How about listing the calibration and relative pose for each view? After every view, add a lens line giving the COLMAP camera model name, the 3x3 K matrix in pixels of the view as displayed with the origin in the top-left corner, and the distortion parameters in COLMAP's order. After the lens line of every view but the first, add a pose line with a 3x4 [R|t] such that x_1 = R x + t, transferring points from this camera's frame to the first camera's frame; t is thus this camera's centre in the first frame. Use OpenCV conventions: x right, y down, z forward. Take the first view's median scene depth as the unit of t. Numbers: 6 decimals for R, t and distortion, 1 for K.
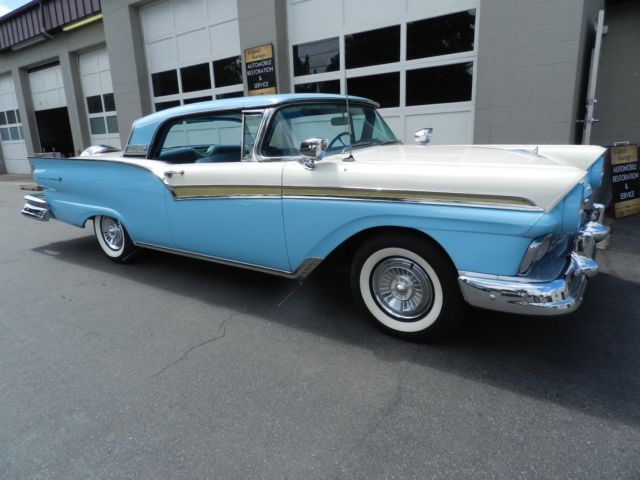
lens RADIAL K [[430.4, 0, 318.2], [0, 430.4, 239.7], [0, 0, 1]] dist [0.011146, -0.002148]
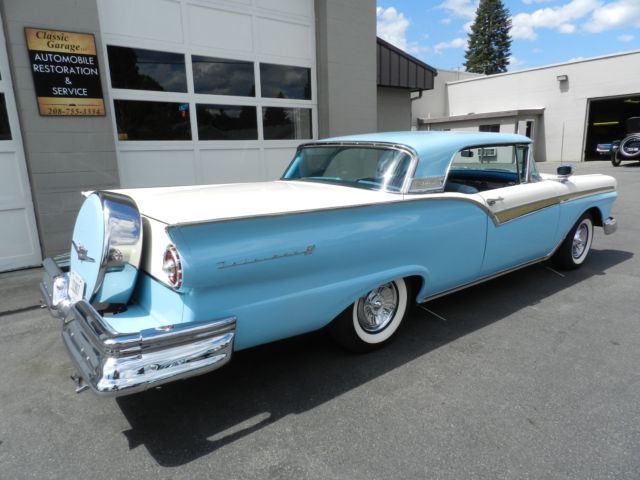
lens RADIAL K [[430.4, 0, 319.4], [0, 430.4, 239.9], [0, 0, 1]] dist [0.011146, -0.002148]
pose [[0.280068, -0.166137, 0.945495, -0.817319], [0.241228, 0.965488, 0.098195, -0.151059], [-0.929178, 0.200578, 0.310479, 0.622150]]
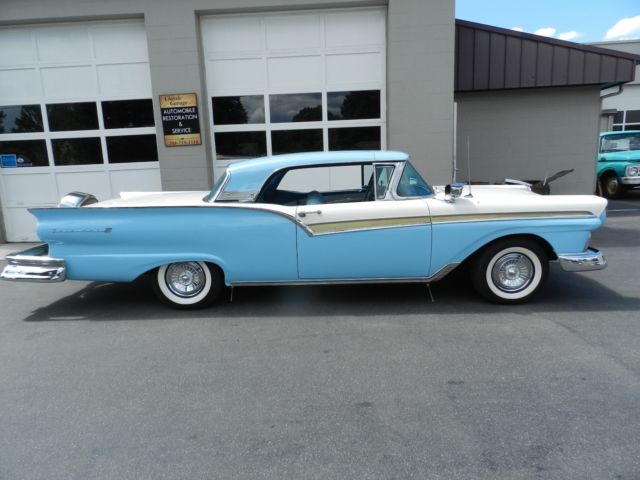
lens RADIAL K [[430.4, 0, 319.4], [0, 430.4, 241.1], [0, 0, 1]] dist [0.011146, -0.002148]
pose [[0.828081, -0.086112, 0.553956, -0.550724], [0.134961, 0.989692, -0.047899, -0.010722], [-0.544121, 0.114427, 0.831167, 0.009798]]
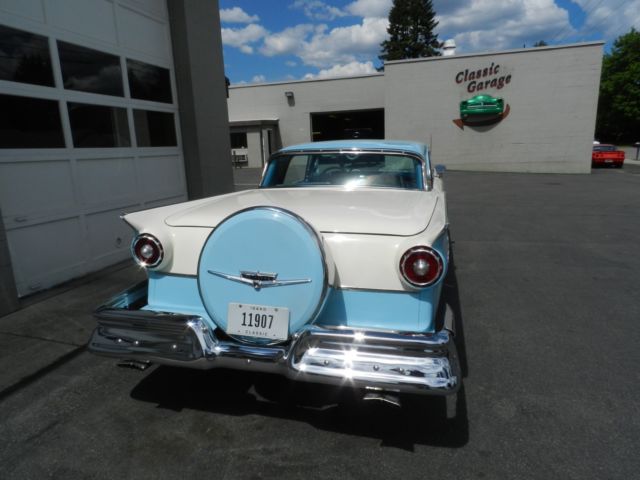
lens RADIAL K [[430.4, 0, 319.2], [0, 430.4, 239.3], [0, 0, 1]] dist [0.011146, -0.002148]
pose [[-0.344673, -0.145273, 0.927414, -0.832615], [0.270350, 0.930732, 0.246268, -0.258035], [-0.898950, 0.335608, -0.281524, 1.011275]]
